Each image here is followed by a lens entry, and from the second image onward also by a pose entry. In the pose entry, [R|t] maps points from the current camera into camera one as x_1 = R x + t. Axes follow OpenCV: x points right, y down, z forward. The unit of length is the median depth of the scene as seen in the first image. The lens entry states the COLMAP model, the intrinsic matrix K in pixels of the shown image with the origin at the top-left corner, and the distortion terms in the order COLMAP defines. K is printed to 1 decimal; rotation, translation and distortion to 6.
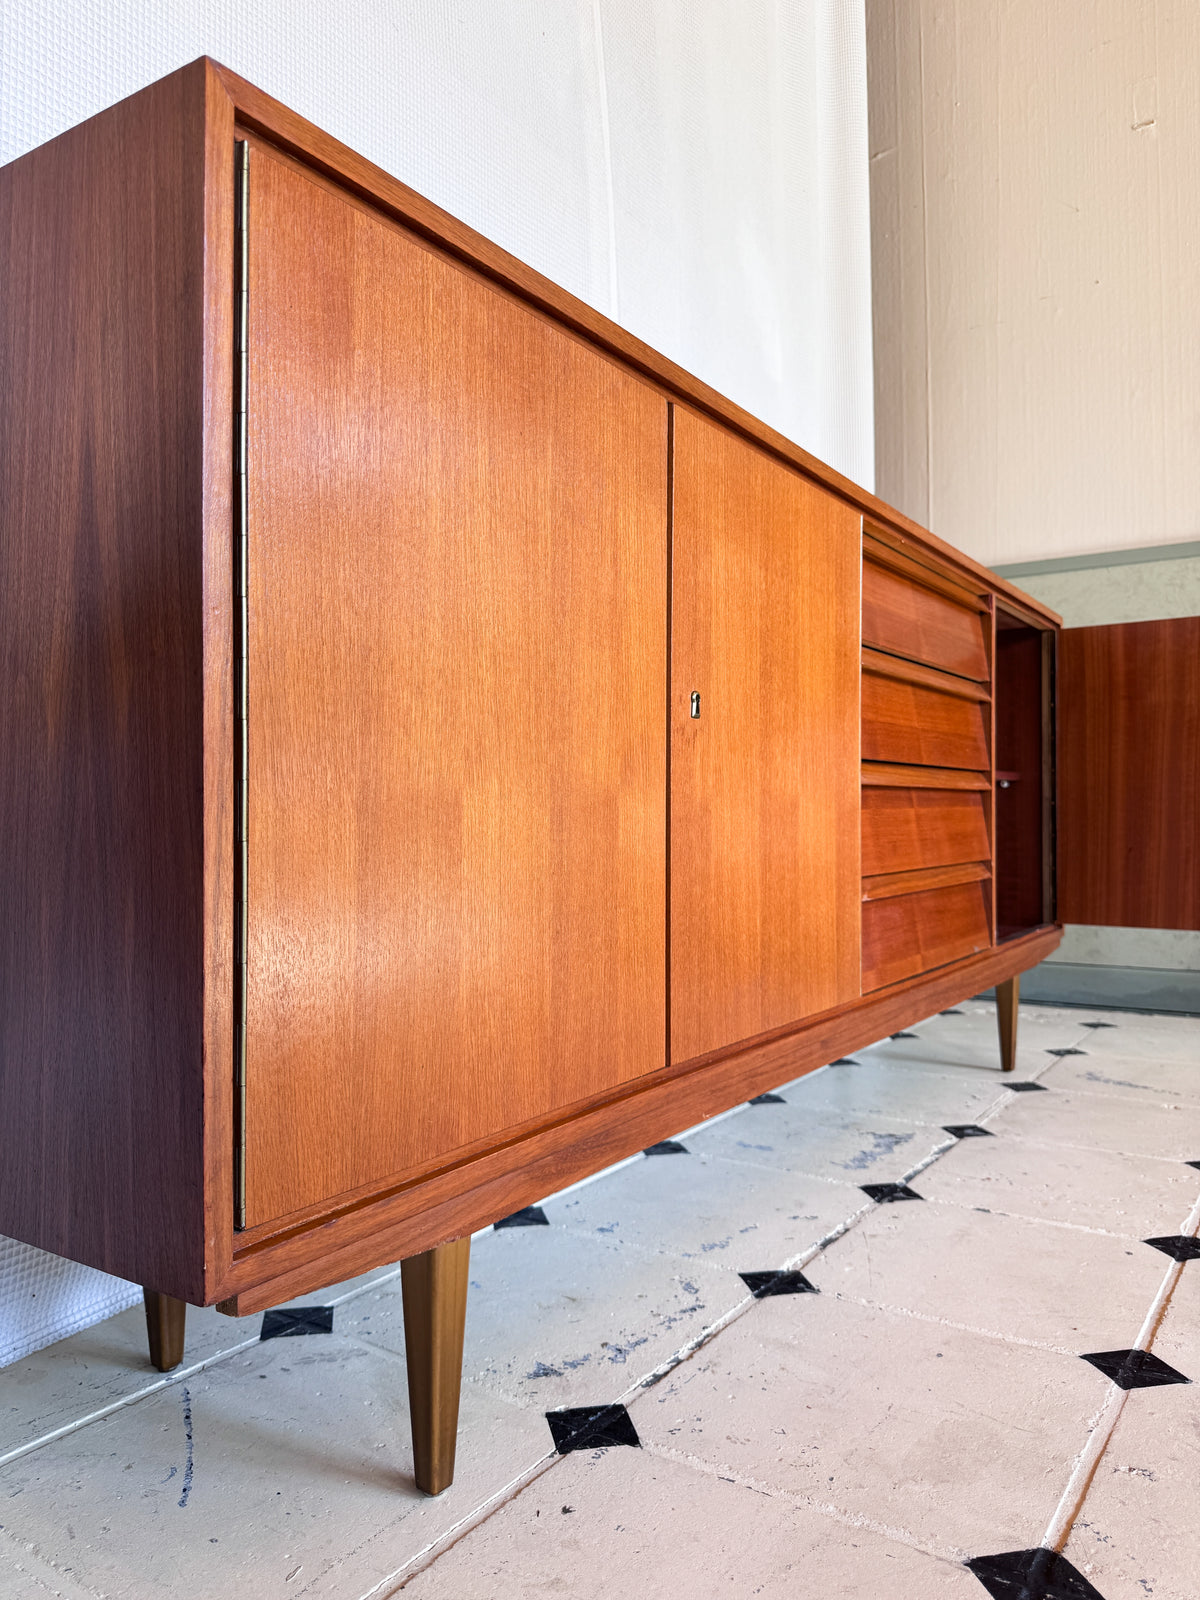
lens RADIAL K [[1143.1, 0, 584.2], [0, 1143.1, 783.1], [0, 0, 1]] dist [0.012299, -0.023668]
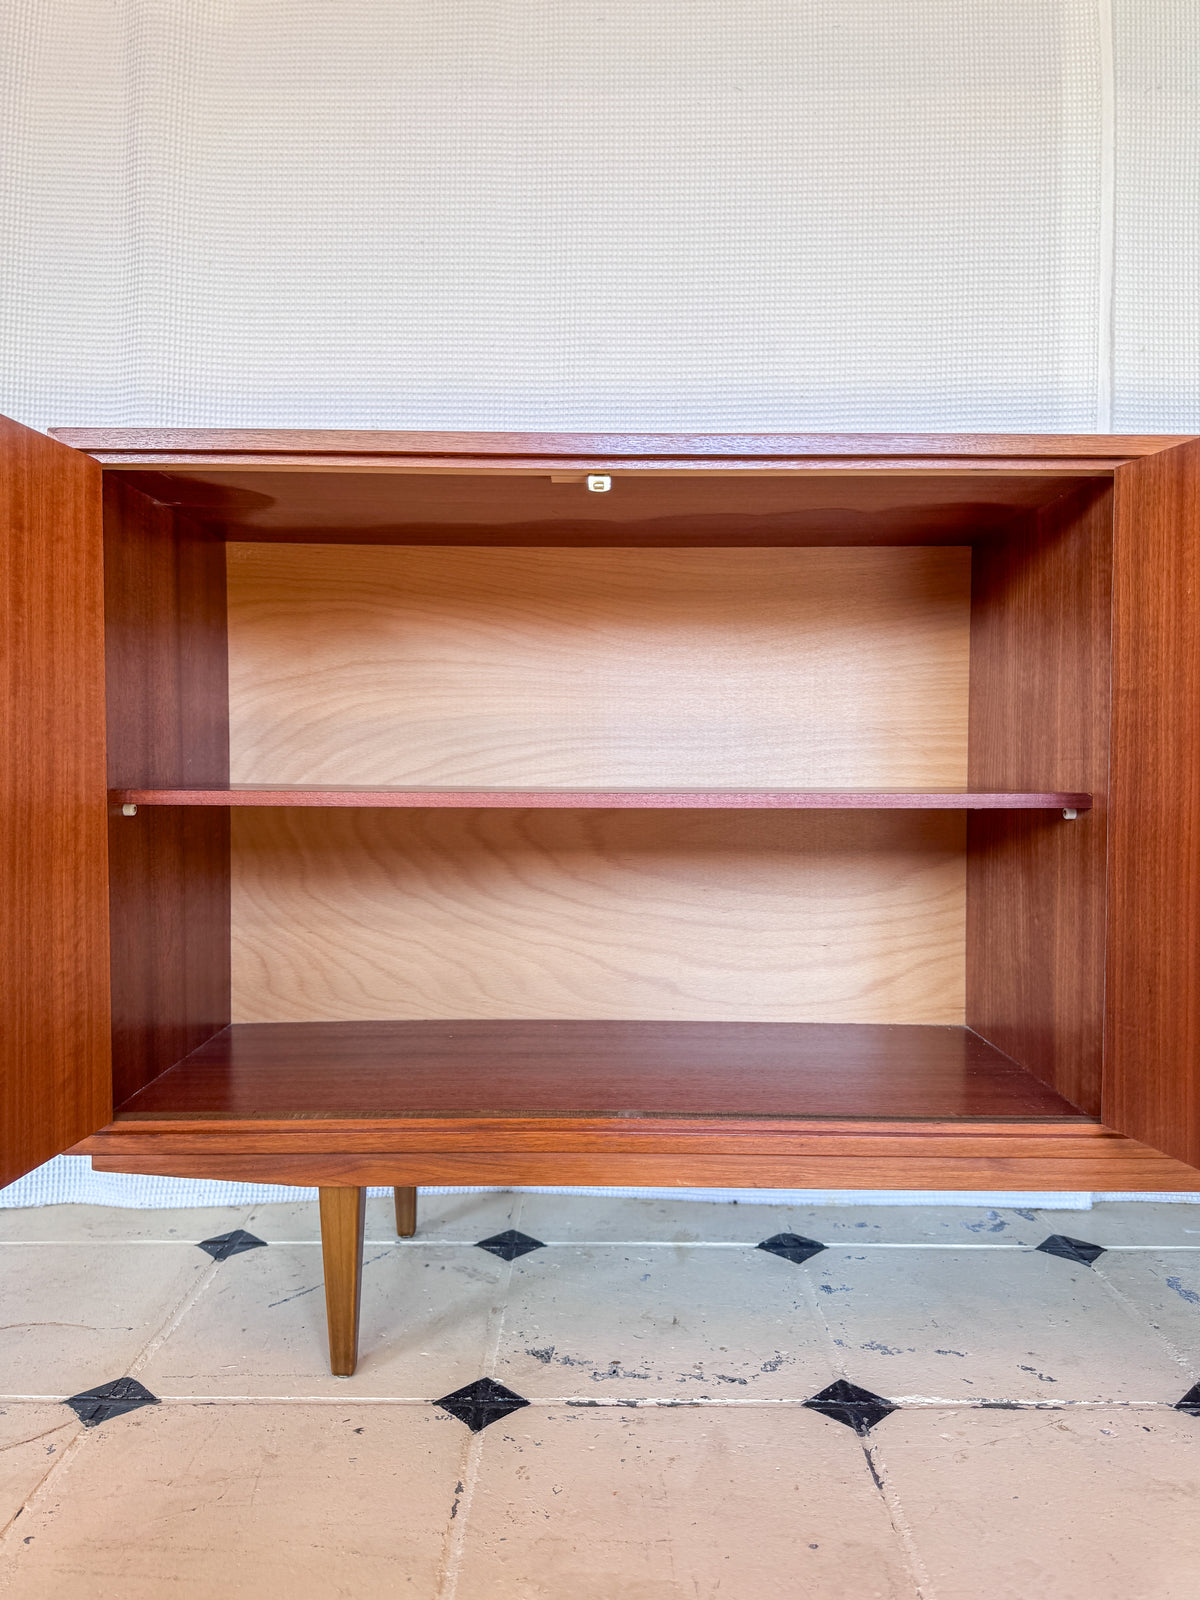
lens RADIAL K [[1143.1, 0, 590.9], [0, 1143.1, 774.8], [0, 0, 1]] dist [0.012299, -0.023668]
pose [[0.561255, 0.020225, -0.827396, 0.907479], [0.015625, 0.999264, 0.035025, -0.097050], [0.827496, -0.032585, 0.560526, 0.417812]]
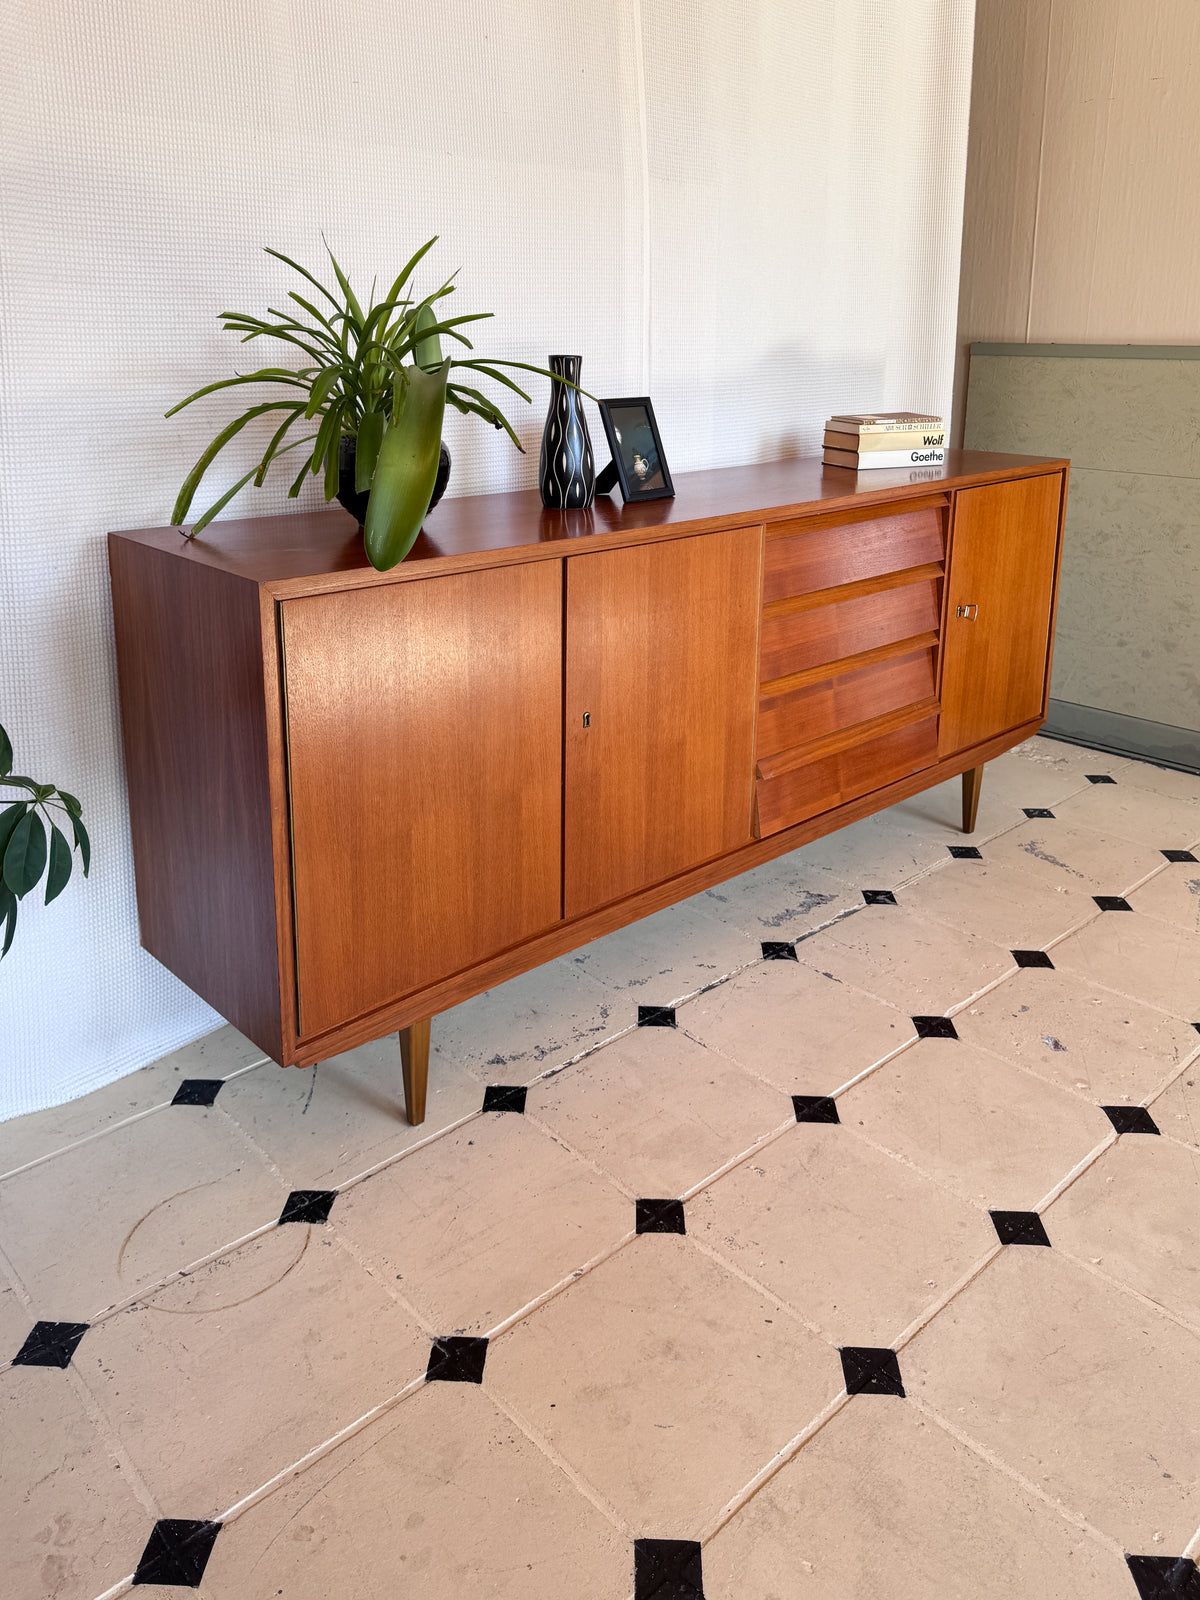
lens RADIAL K [[1211.2, 0, 585.4], [0, 1211.2, 561.0], [0, 0, 1]] dist [0.011965, -0.012513]
pose [[0.975277, 0.053827, -0.214332, 0.483239], [-0.005453, 0.975449, 0.220160, -0.715065], [0.220920, -0.213548, 0.951626, -0.675650]]
